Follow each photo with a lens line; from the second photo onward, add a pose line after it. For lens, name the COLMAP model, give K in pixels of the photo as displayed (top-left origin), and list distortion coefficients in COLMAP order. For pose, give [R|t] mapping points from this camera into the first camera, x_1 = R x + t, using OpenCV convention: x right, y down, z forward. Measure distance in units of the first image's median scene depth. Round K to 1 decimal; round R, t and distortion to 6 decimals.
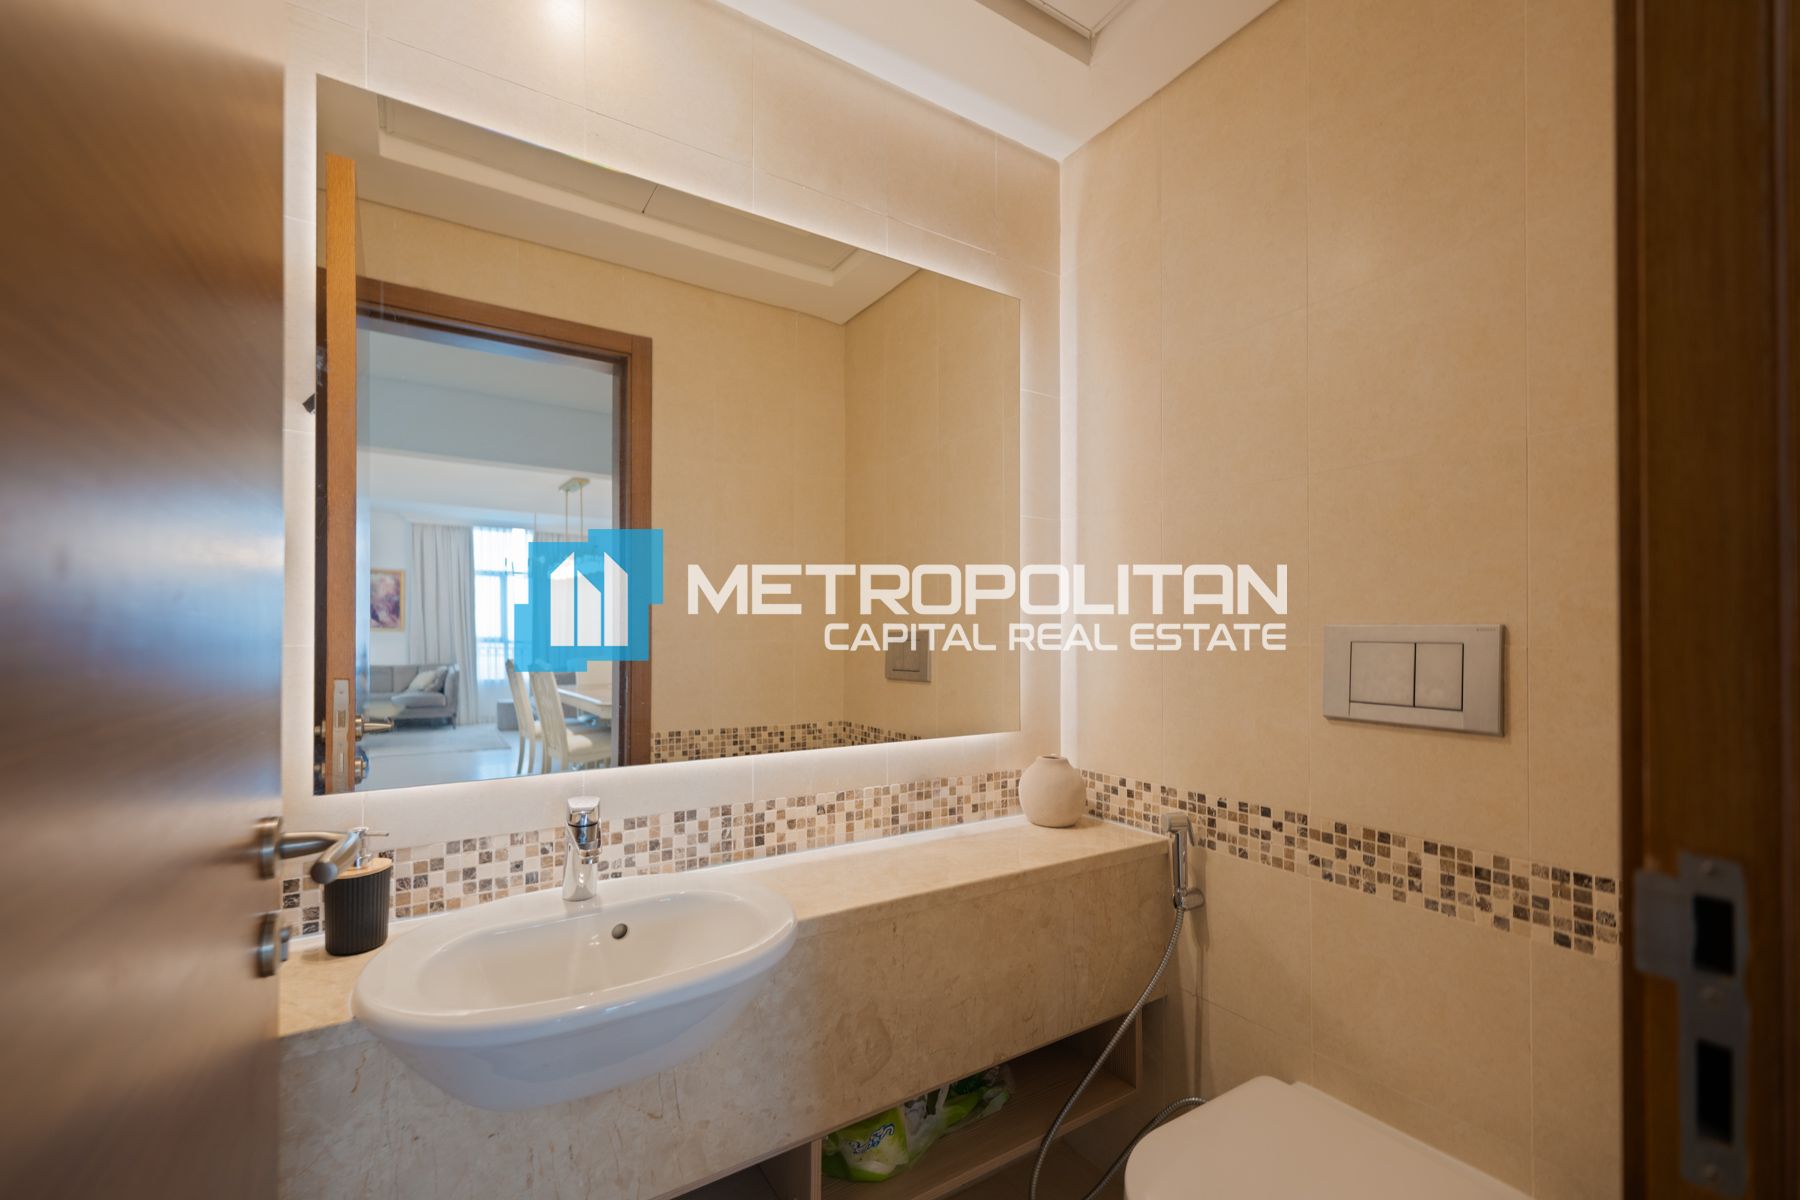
lens RADIAL K [[737.5, 0, 900.8], [0, 737.5, 617.8], [0, 0, 1]] dist [-0.002316, -0.000133]
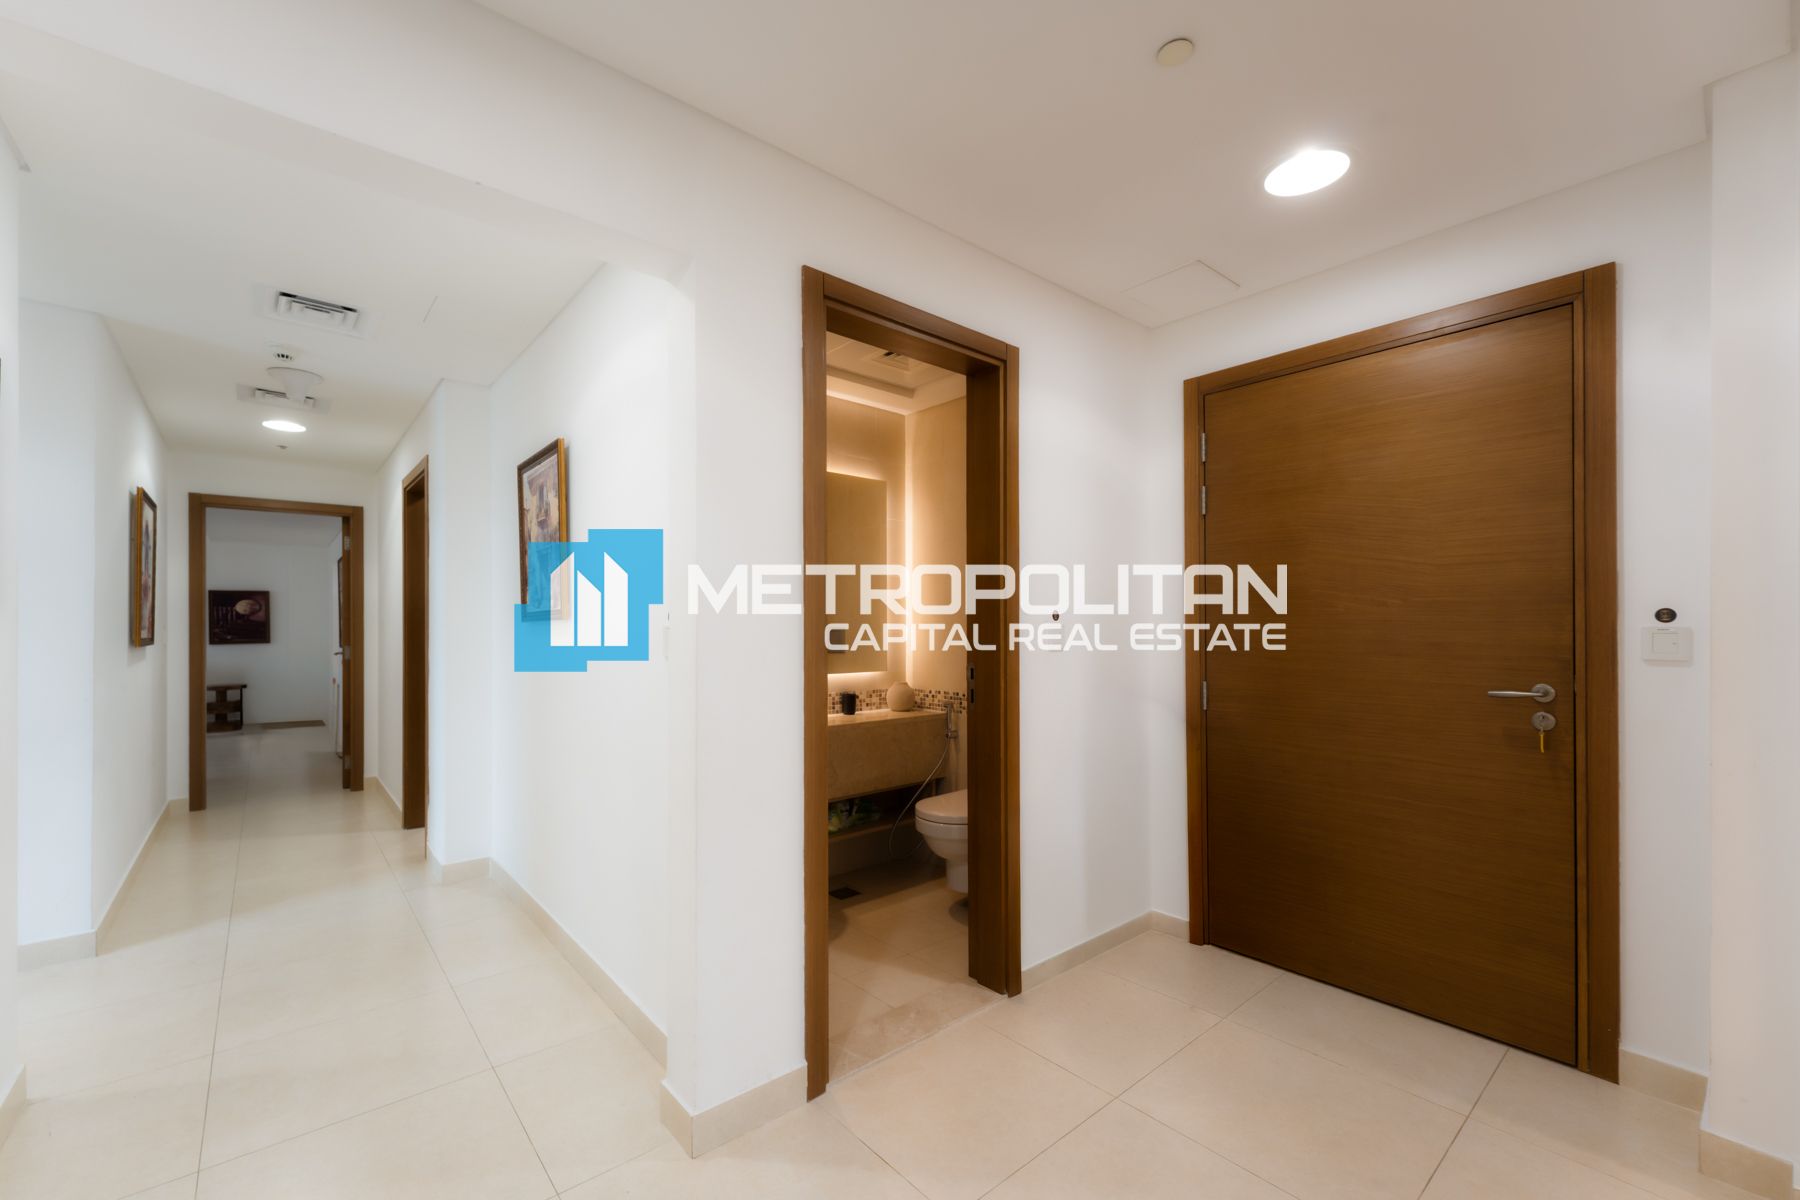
lens RADIAL K [[737.5, 0, 901.1], [0, 737.5, 610.4], [0, 0, 1]] dist [-0.002316, -0.000133]
pose [[0.989457, -0.000734, 0.144826, -0.126944], [0.000389, 0.999997, 0.002414, -0.040126], [-0.144827, -0.002333, 0.989454, -1.283265]]
